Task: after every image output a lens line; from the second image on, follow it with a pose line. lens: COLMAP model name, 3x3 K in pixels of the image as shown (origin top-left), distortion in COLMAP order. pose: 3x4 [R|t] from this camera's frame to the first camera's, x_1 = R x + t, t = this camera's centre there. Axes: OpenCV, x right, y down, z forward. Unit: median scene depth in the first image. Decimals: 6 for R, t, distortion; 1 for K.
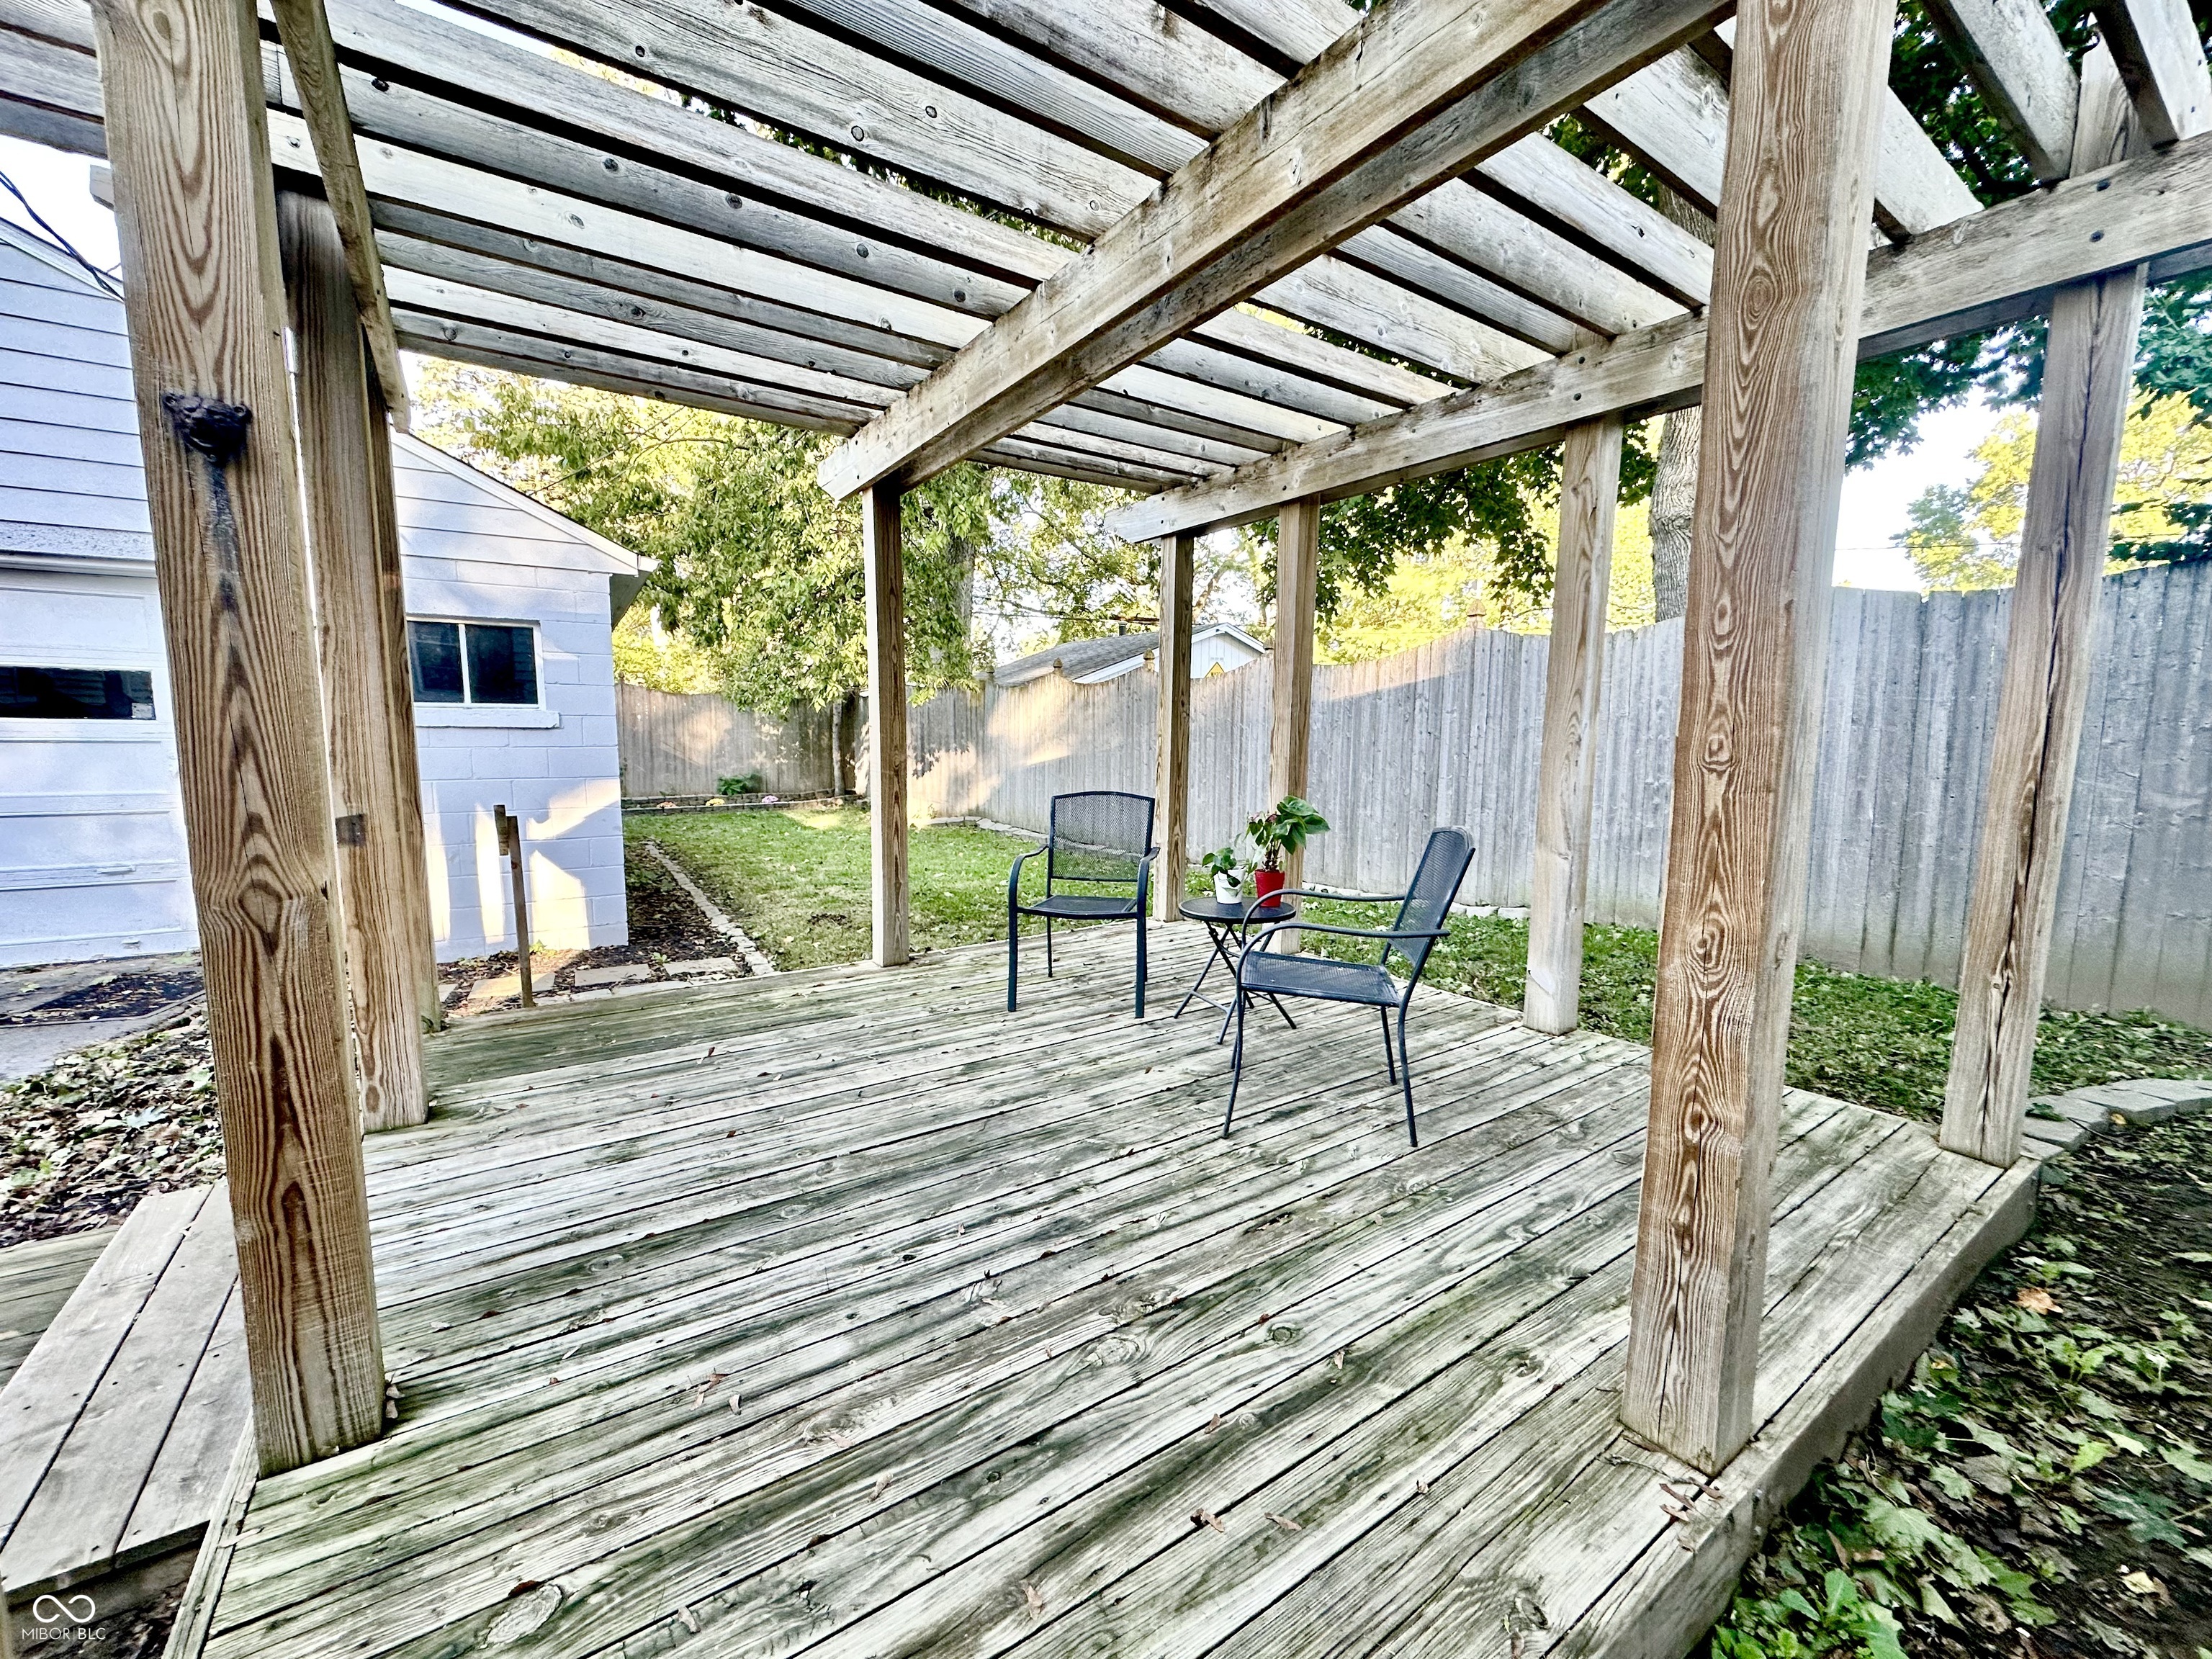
lens RADIAL K [[876.5, 0, 1105.1], [0, 876.5, 824.6], [0, 0, 1]] dist [0.000407, 0.000141]
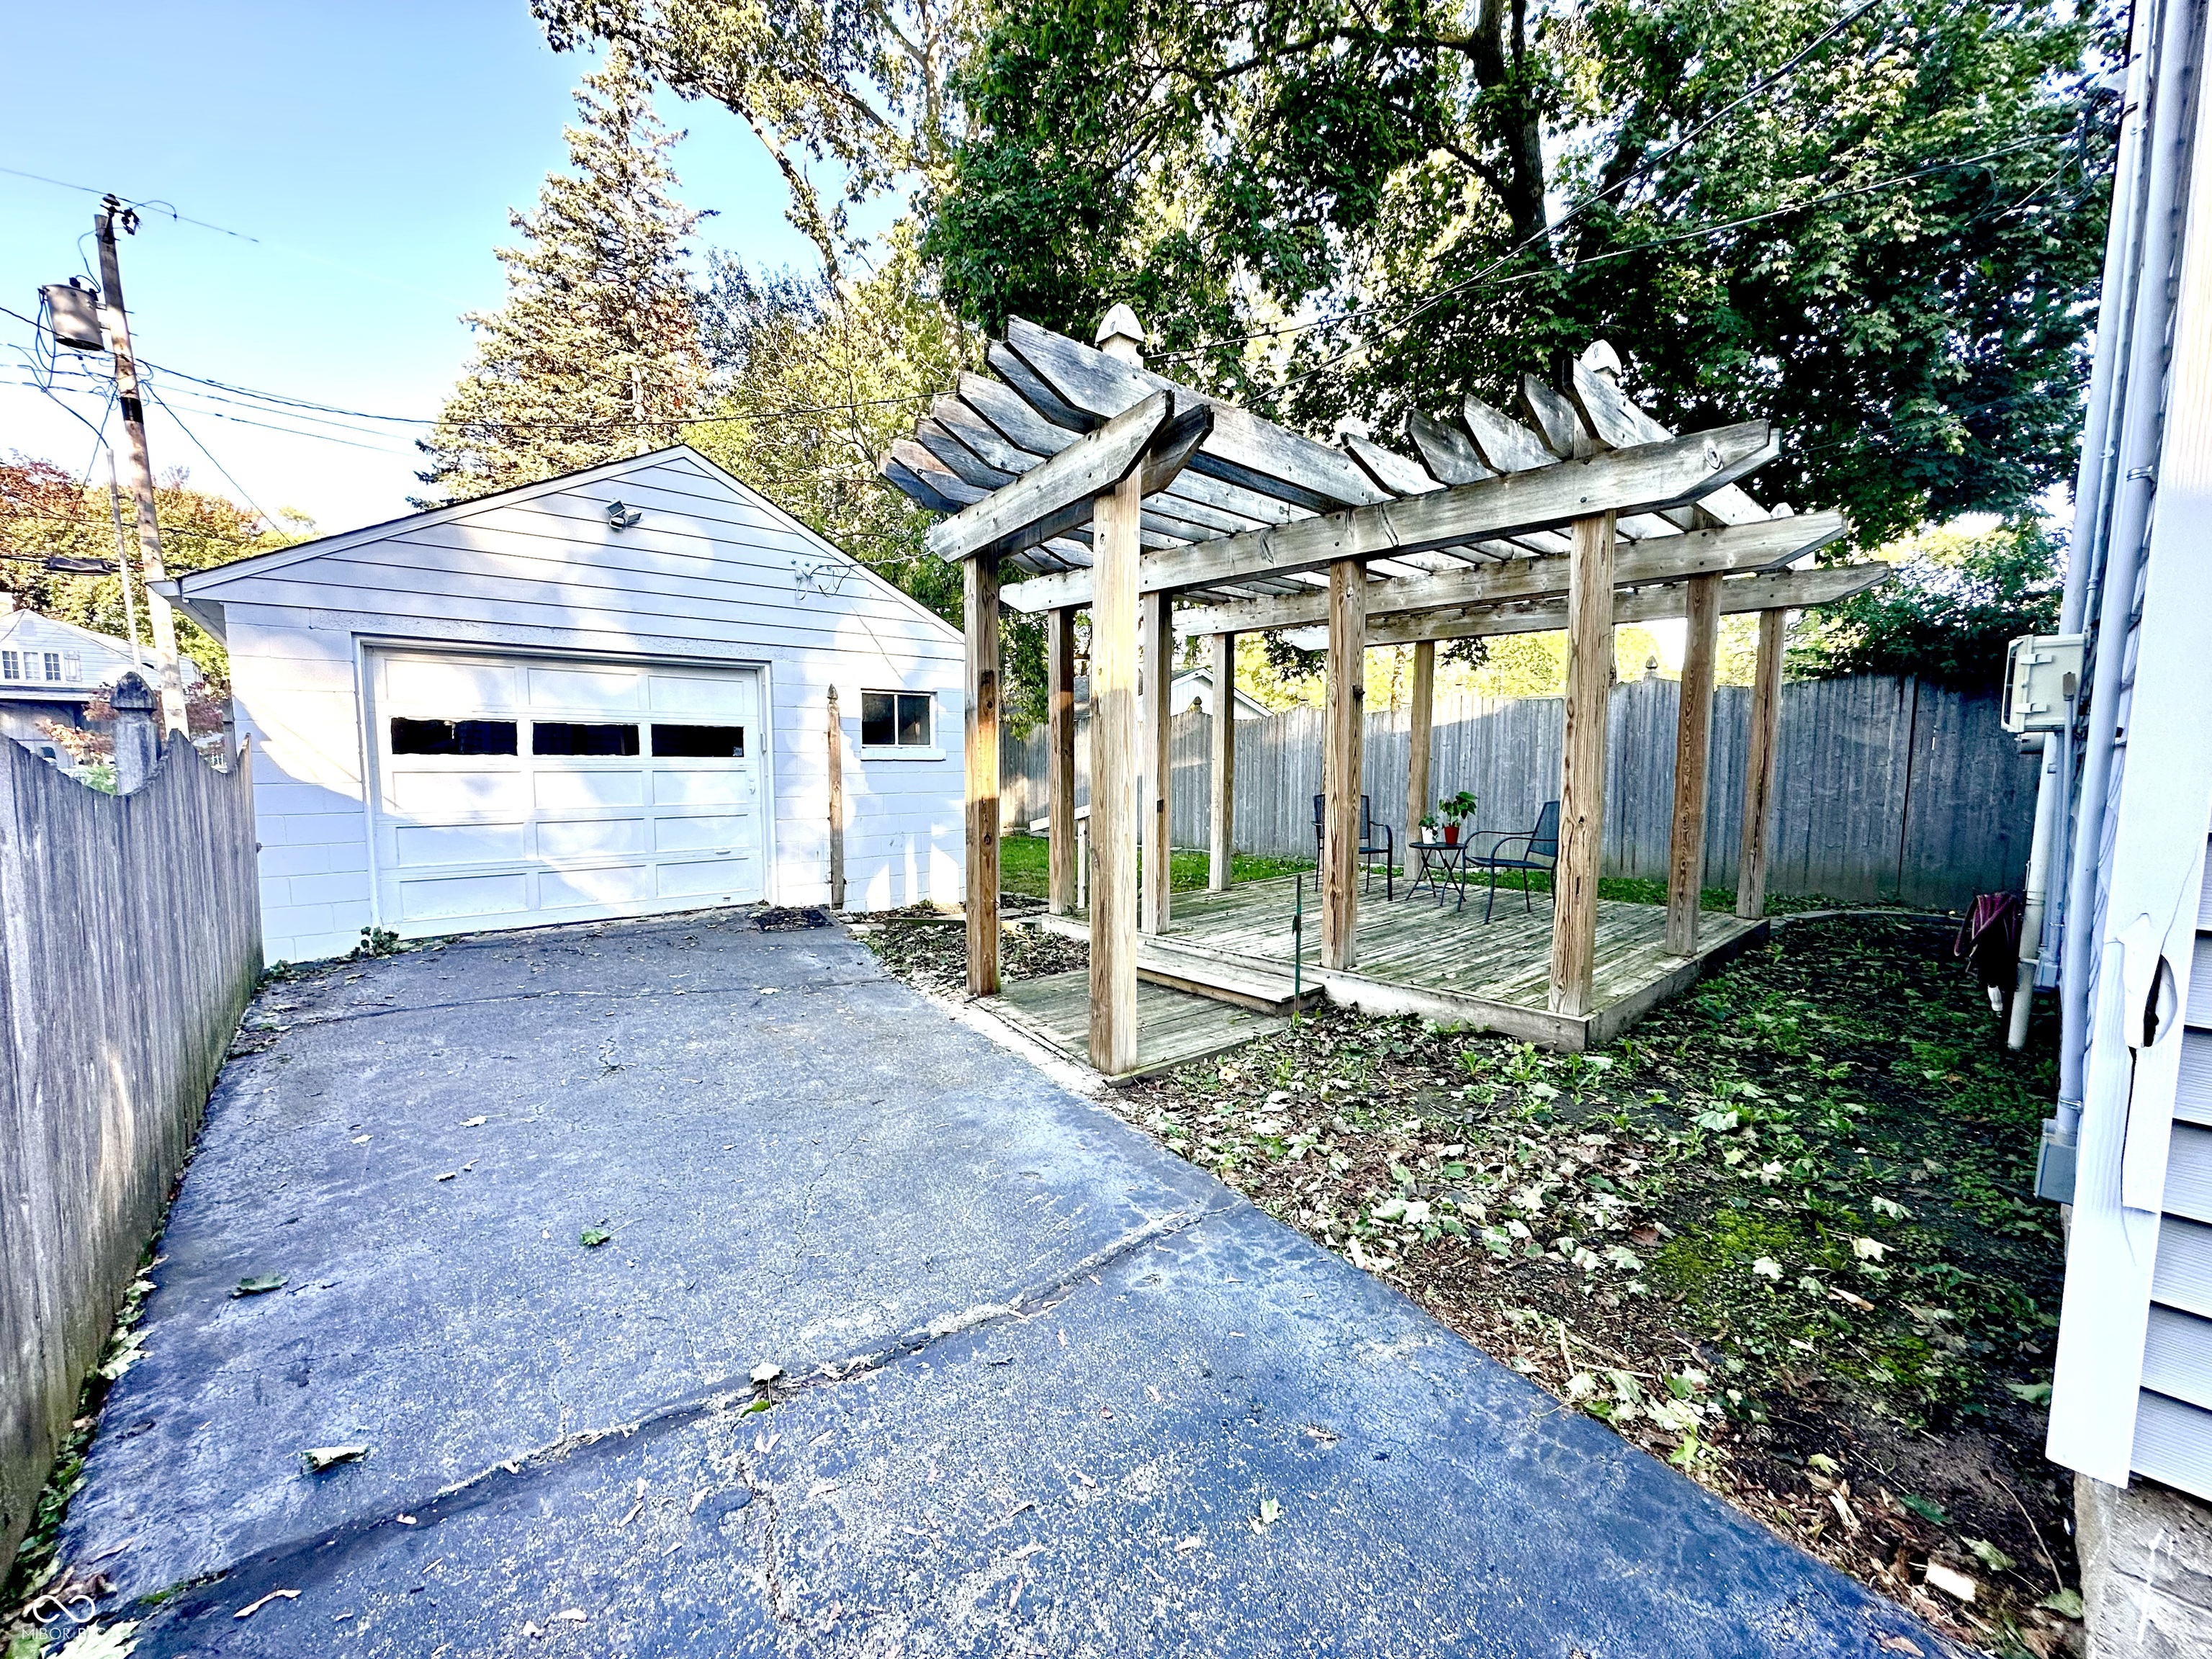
lens RADIAL K [[876.5, 0, 1105.1], [0, 876.5, 824.6], [0, 0, 1]] dist [0.000407, 0.000141]
pose [[0.988121, -0.017703, 0.152654, -1.189545], [0.021560, 0.999488, -0.023649, 0.096714], [-0.152158, 0.026660, 0.987997, -1.192127]]
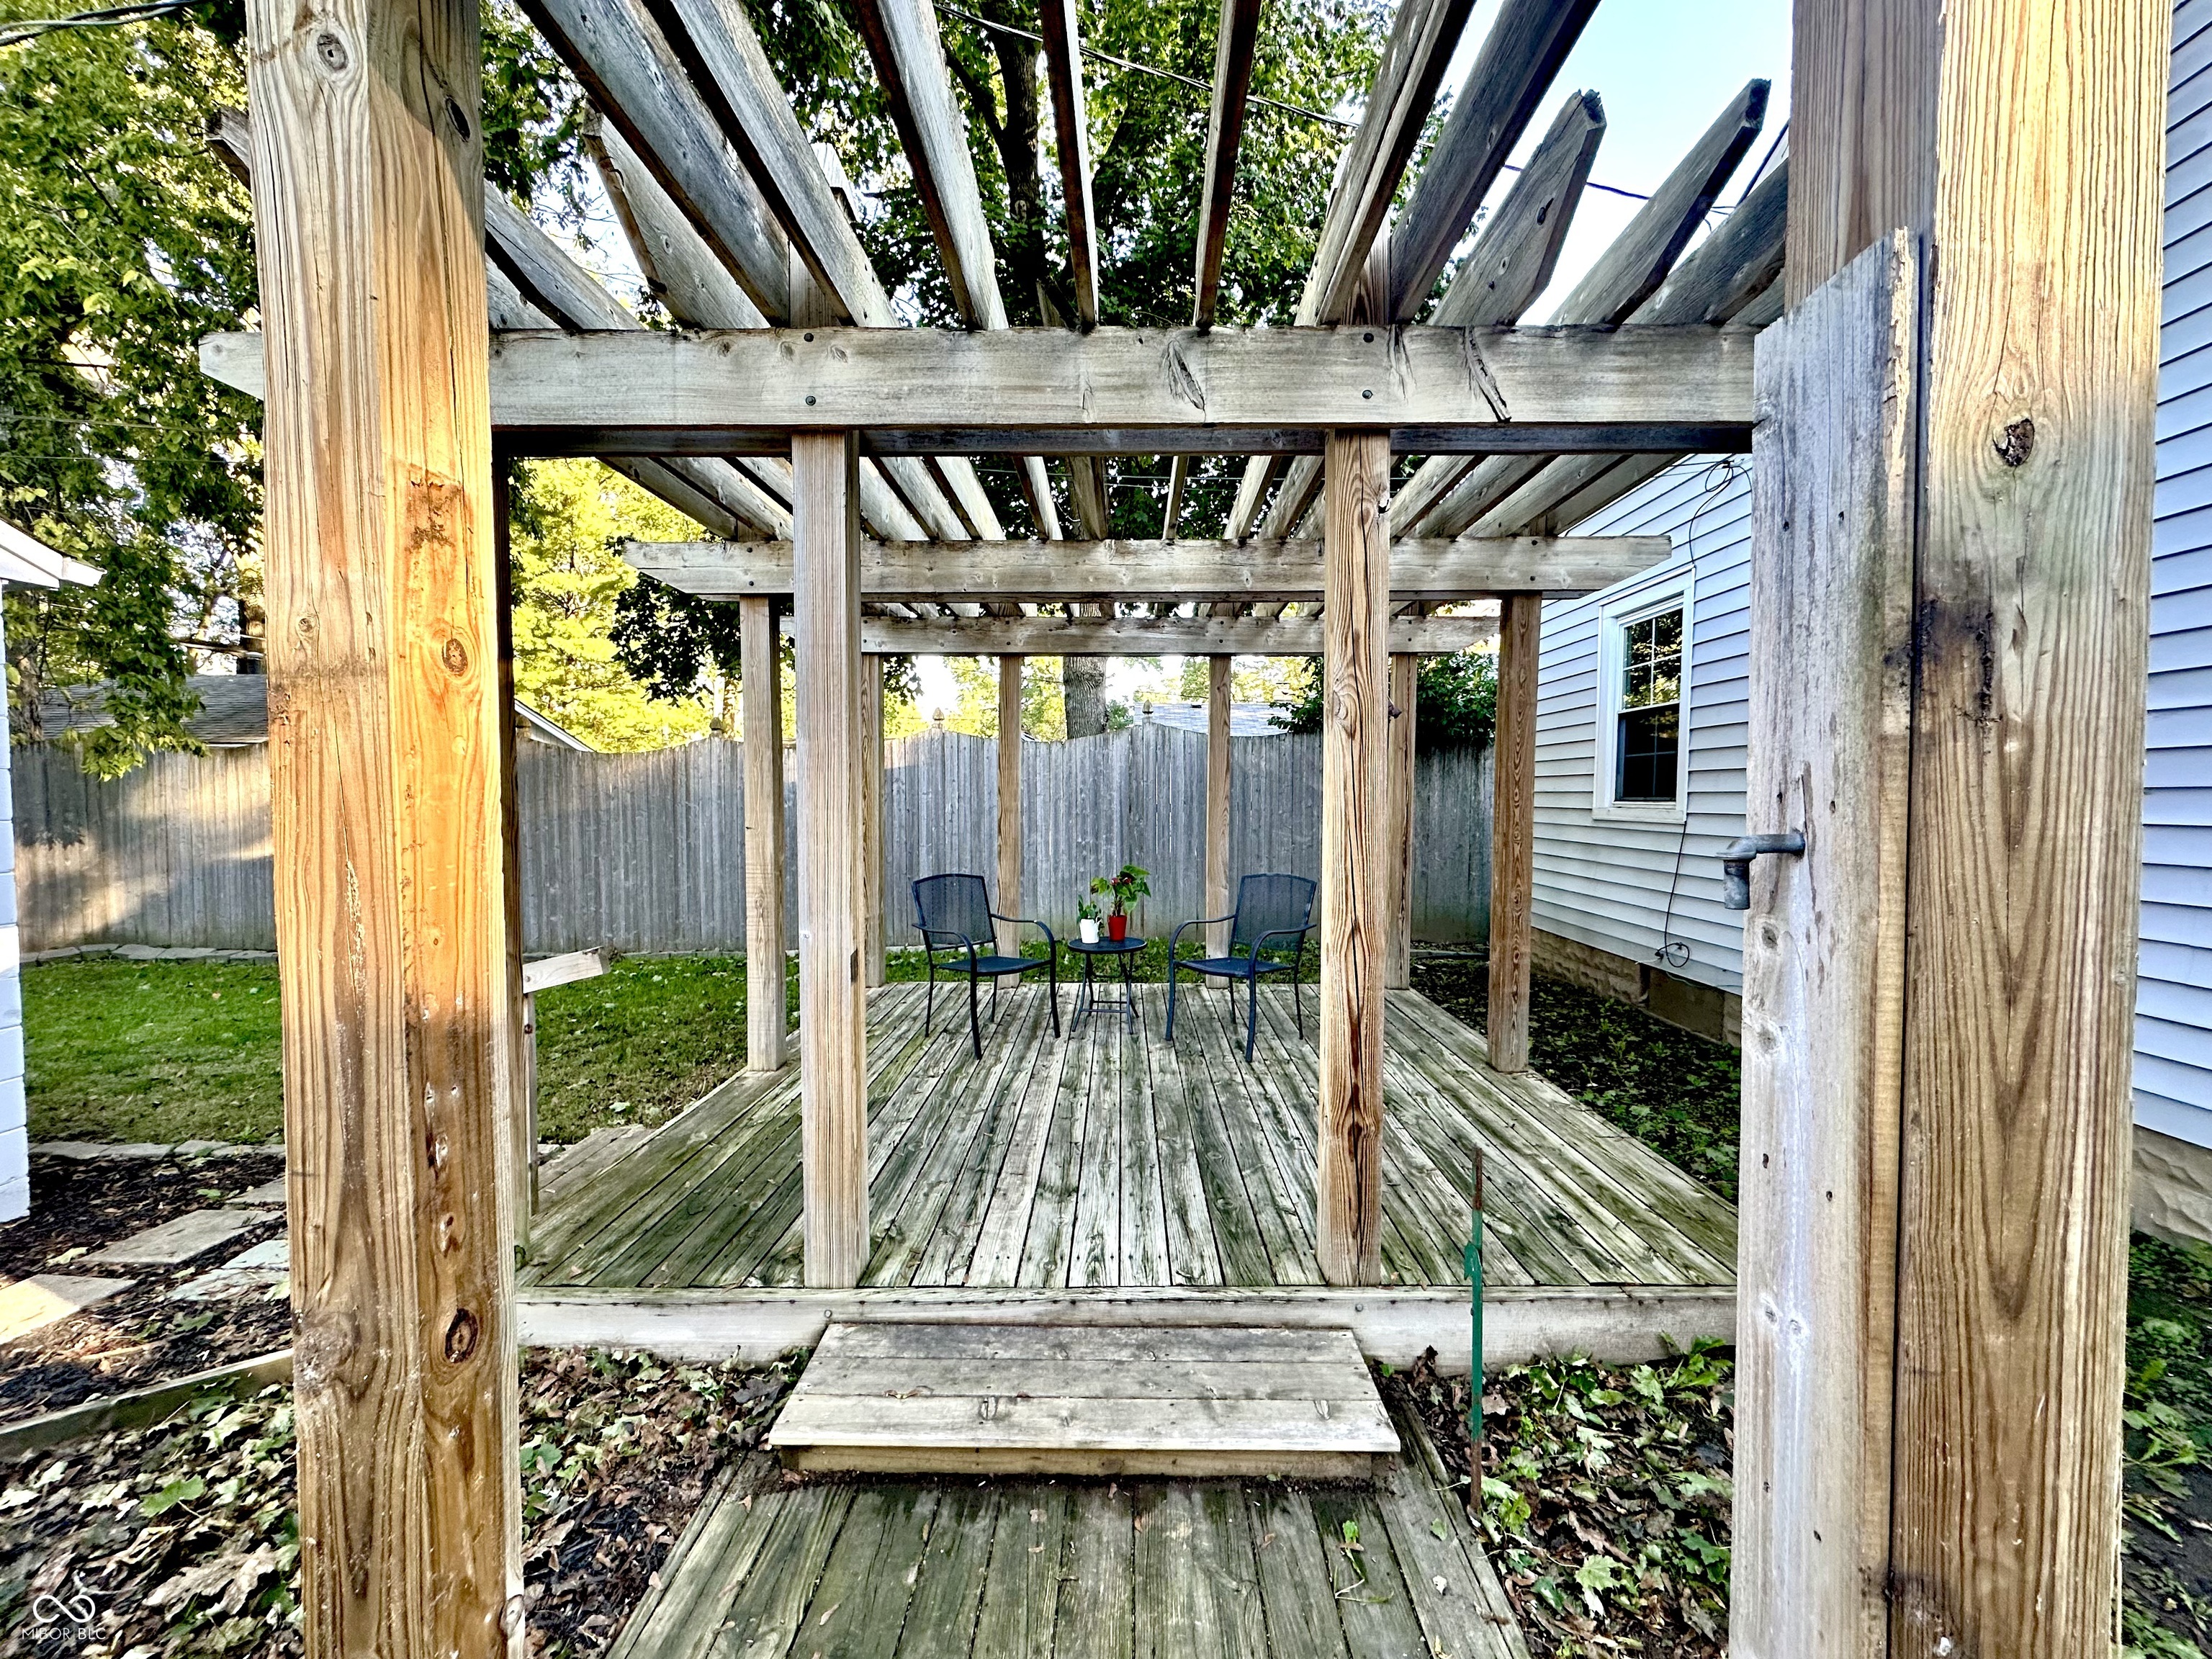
lens RADIAL K [[876.5, 0, 1105.1], [0, 876.5, 824.6], [0, 0, 1]] dist [0.000407, 0.000141]
pose [[0.583264, -0.036901, 0.811444, -1.282510], [0.090831, 0.995665, -0.020010, -0.092172], [-0.807188, 0.085376, 0.584087, 0.158861]]
